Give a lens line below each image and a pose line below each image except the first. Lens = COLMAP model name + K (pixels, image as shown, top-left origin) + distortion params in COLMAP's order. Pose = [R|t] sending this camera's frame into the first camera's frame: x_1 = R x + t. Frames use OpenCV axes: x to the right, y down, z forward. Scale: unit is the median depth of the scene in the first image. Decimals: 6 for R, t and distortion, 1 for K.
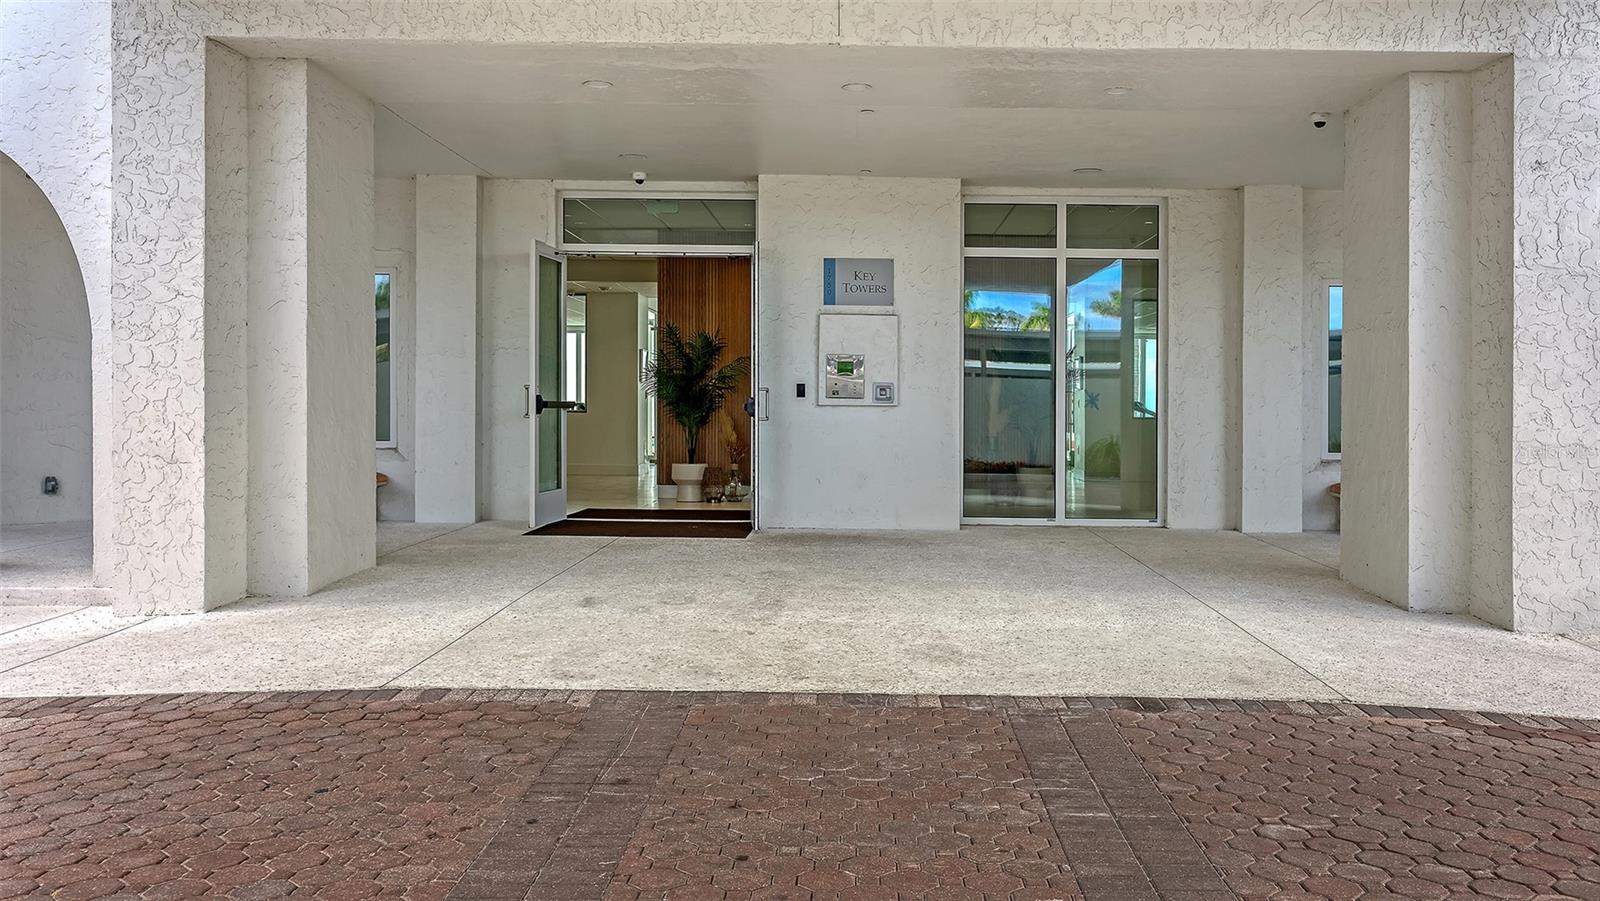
lens RADIAL K [[1297.3, 0, 800.0], [0, 1297.3, 452.8], [0, 0, 1]] dist [-0.000105, -0.001198]
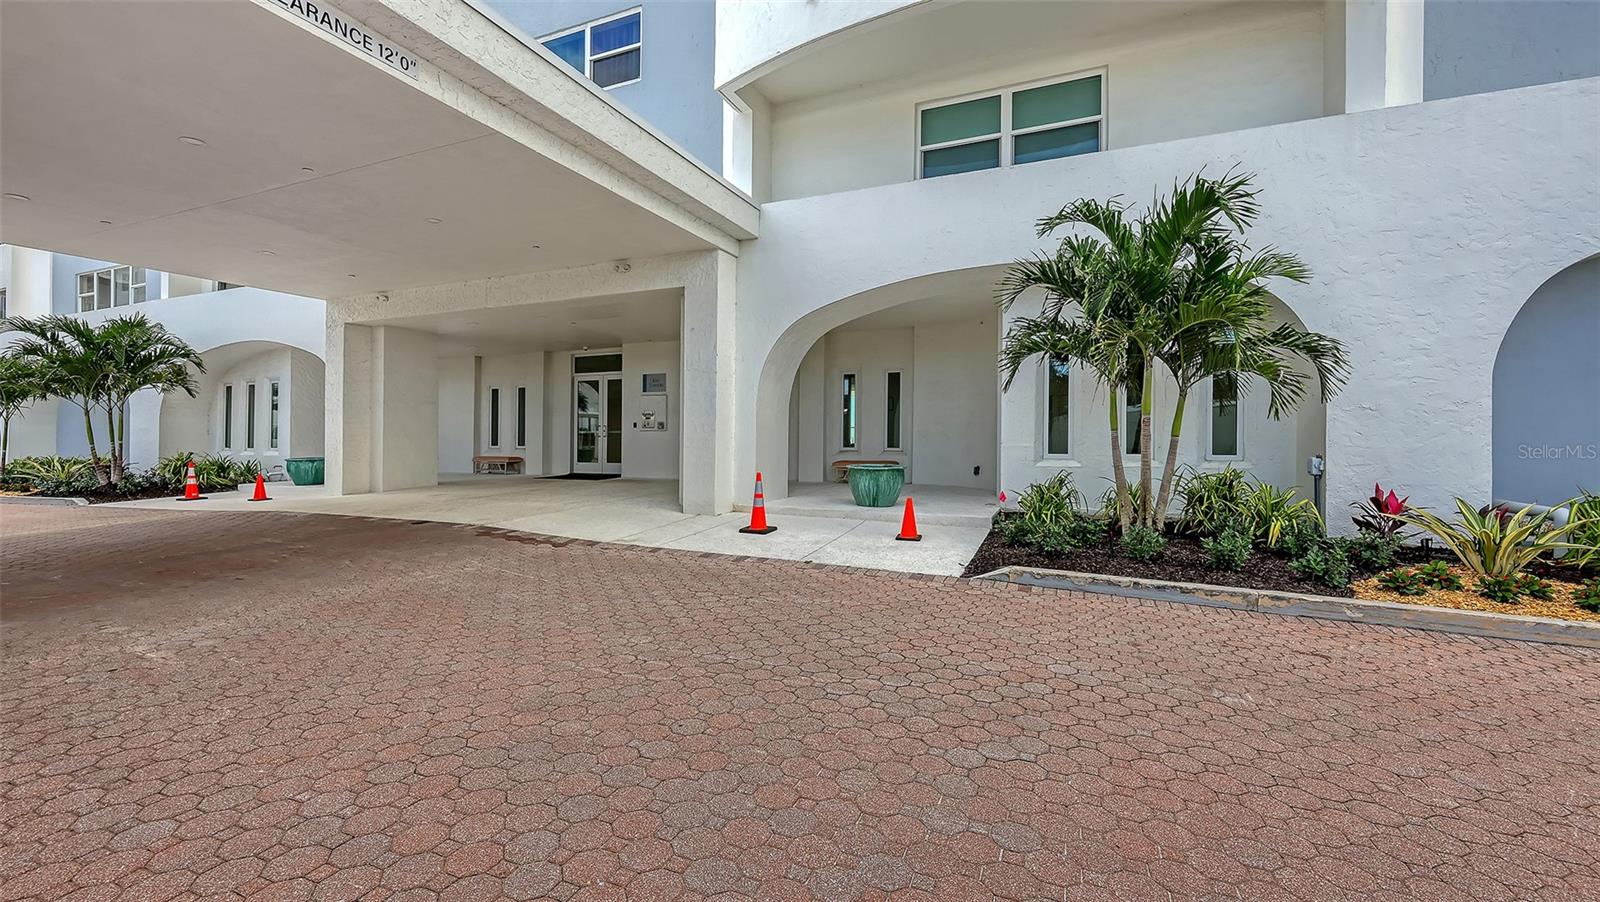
lens RADIAL K [[651.1, 0, 802.6], [0, 651.1, 448.1], [0, 0, 1]] dist [0.003431, 0.000146]
pose [[0.912507, -0.001007, -0.409060, 1.146771], [-0.006472, 0.999836, -0.016900, 0.019780], [0.409010, 0.018068, 0.912351, -0.040225]]
